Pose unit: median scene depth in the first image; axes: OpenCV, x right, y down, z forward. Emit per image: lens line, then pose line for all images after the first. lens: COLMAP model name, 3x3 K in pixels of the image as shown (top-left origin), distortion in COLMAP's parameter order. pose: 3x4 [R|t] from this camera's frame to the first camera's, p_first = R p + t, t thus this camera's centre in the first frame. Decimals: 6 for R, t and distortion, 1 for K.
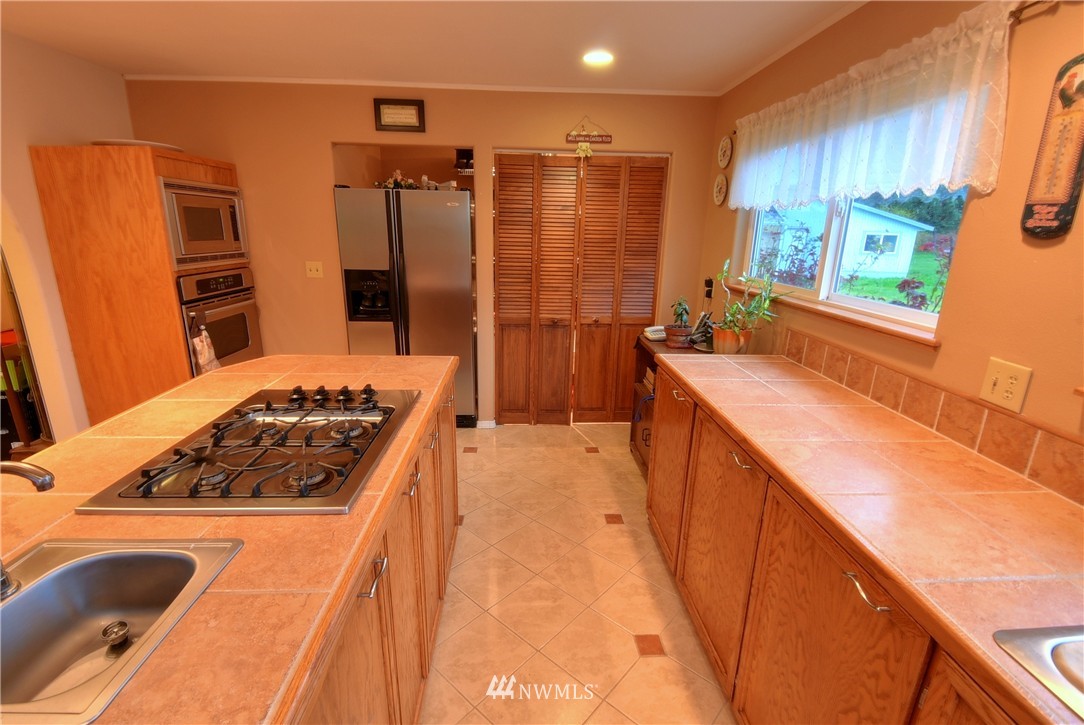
lens RADIAL K [[491.2, 0, 541.4], [0, 491.2, 369.5], [0, 0, 1]] dist [-0.000084, -0.002753]
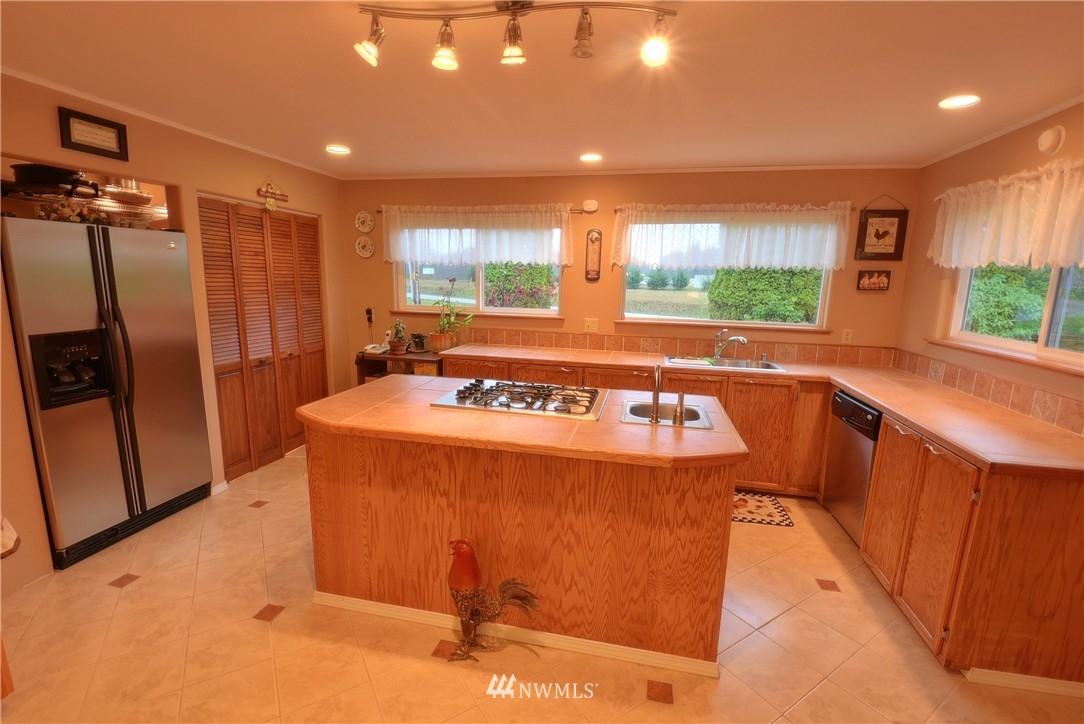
lens RADIAL K [[491.2, 0, 543.5], [0, 491.2, 361.6], [0, 0, 1]] dist [-0.000084, -0.002753]
pose [[0.263743, -0.175881, 0.948423, -1.013375], [0.247954, 0.962558, 0.109549, -0.080156], [-0.932179, 0.206273, 0.297478, 0.181590]]
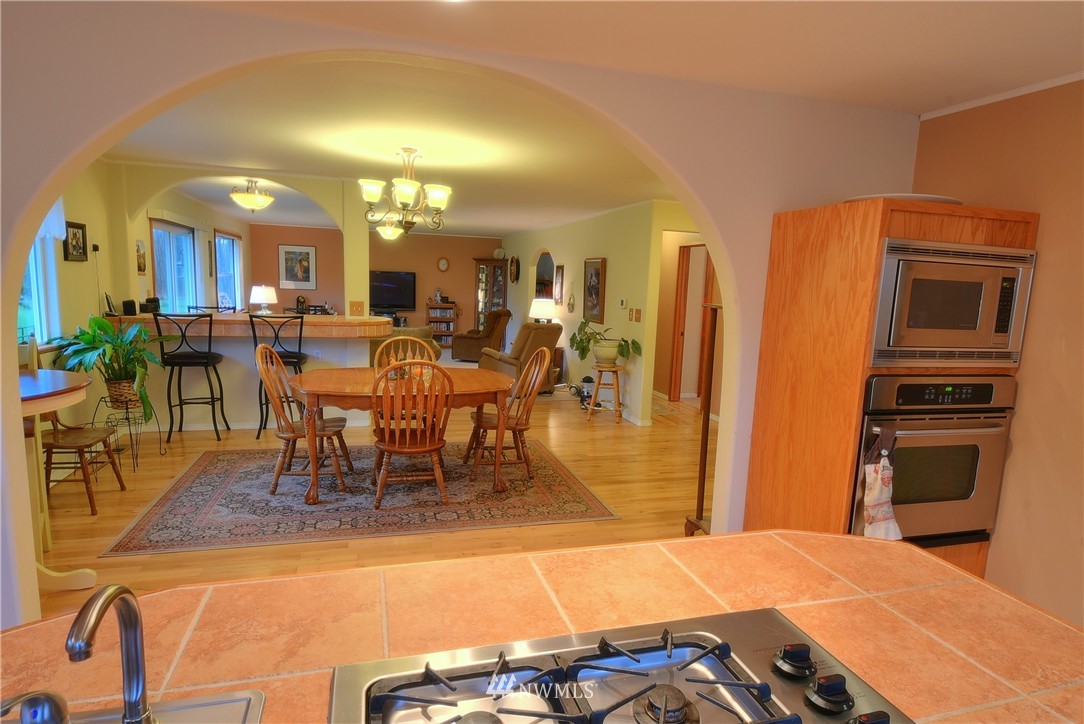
lens RADIAL K [[608.5, 0, 550.4], [0, 608.5, 363.6], [0, 0, 1]] dist [-0.007107, -0.001937]
pose [[0.237112, 0.132245, -0.962439, -0.019884], [-0.309479, 0.949360, 0.054203, -0.100149], [0.920869, 0.285002, 0.266032, 0.314997]]
